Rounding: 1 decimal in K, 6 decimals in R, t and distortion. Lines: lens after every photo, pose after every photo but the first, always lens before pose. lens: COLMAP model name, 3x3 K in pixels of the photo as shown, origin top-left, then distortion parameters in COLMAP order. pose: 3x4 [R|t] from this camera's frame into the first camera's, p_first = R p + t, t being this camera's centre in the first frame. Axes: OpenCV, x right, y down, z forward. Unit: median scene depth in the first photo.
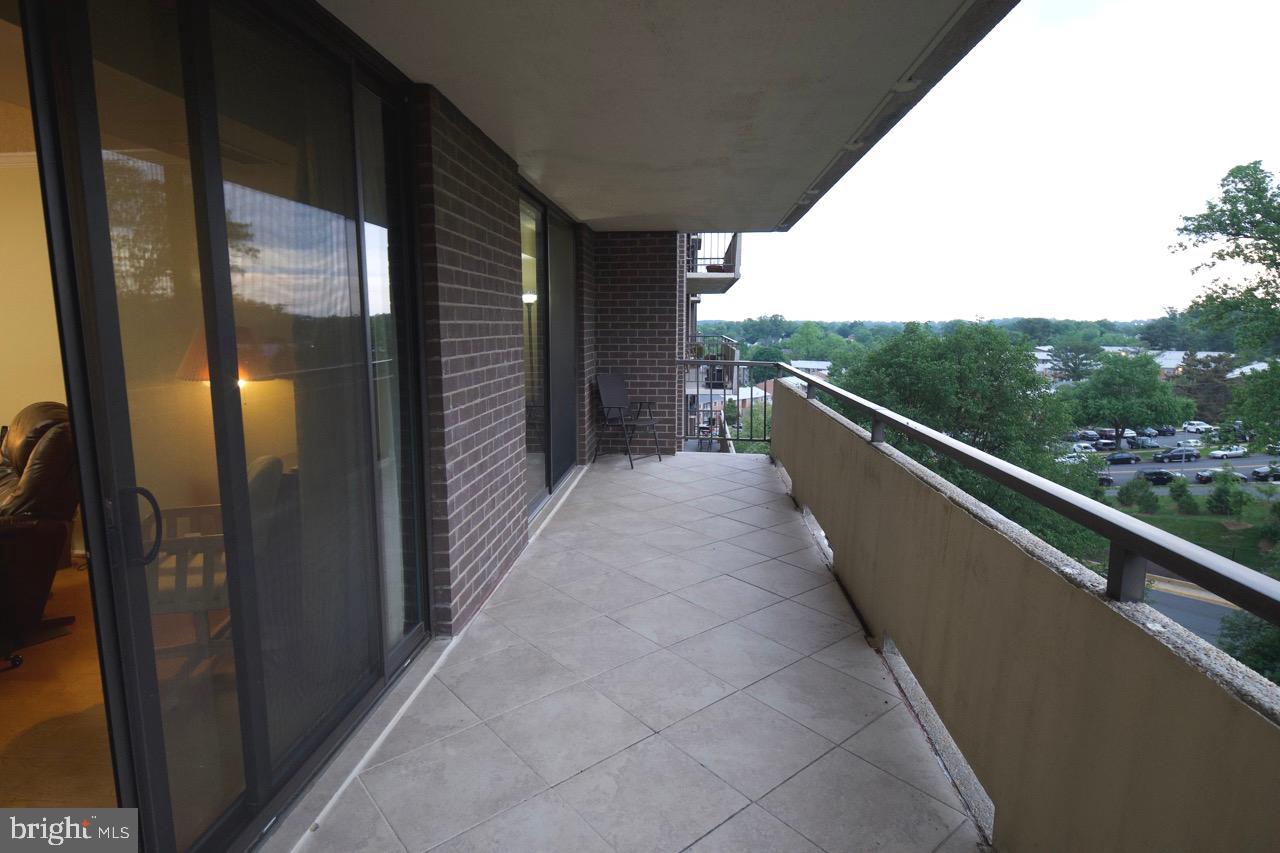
lens RADIAL K [[675.1, 0, 636.2], [0, 675.1, 423.4], [0, 0, 1]] dist [0.028308, -0.023426]
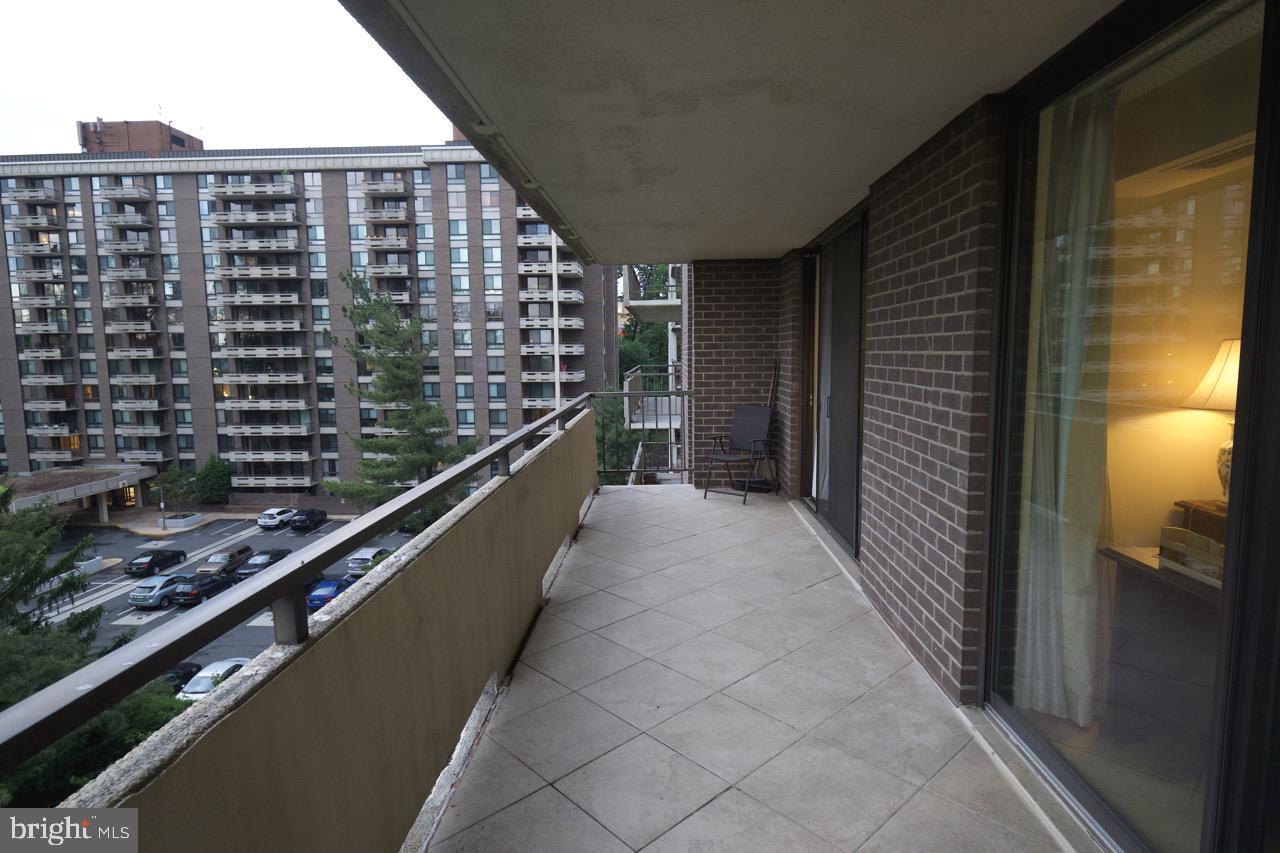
lens RADIAL K [[675.1, 0, 636.2], [0, 675.1, 423.4], [0, 0, 1]] dist [0.028308, -0.023426]
pose [[-0.999000, 0.019958, -0.039999, 0.189711], [0.009274, 0.967865, 0.251298, -0.288911], [0.043729, 0.250676, -0.967083, 1.885836]]
